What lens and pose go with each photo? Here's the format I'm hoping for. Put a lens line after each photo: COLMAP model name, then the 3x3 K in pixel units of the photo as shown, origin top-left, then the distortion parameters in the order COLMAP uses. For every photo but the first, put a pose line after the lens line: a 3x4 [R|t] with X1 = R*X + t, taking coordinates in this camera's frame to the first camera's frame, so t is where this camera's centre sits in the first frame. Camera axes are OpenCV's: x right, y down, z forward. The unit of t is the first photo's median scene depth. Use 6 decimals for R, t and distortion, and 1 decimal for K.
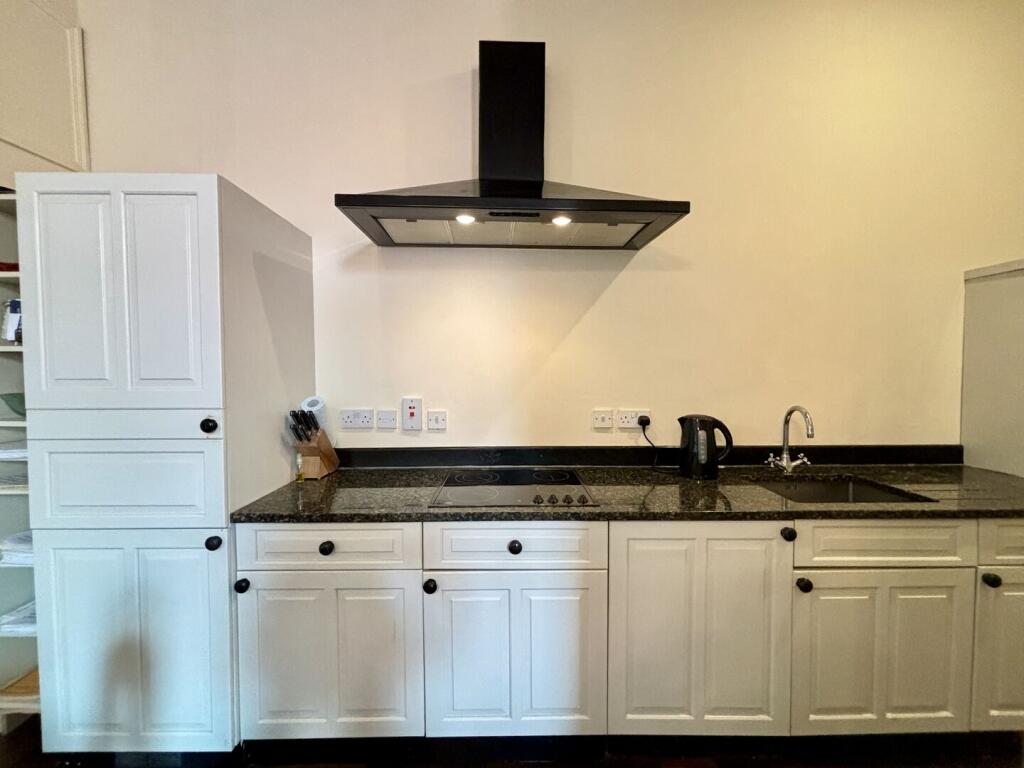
lens RADIAL K [[411.9, 0, 505.3], [0, 411.9, 375.2], [0, 0, 1]] dist [0.002137, -0.001290]
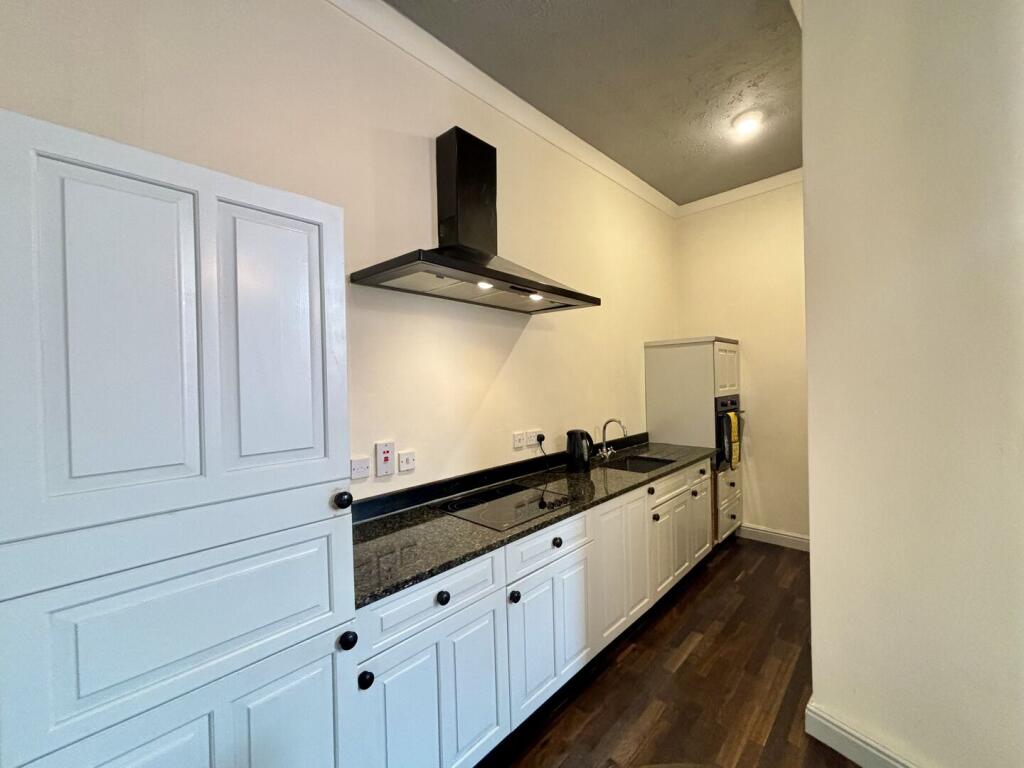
lens RADIAL K [[411.9, 0, 487.1], [0, 411.9, 376.6], [0, 0, 1]] dist [0.002137, -0.001290]
pose [[0.720335, -0.011005, 0.693539, -0.801889], [0.041576, 0.998761, -0.027334, -0.069650], [-0.692379, 0.048524, 0.719900, 0.129506]]
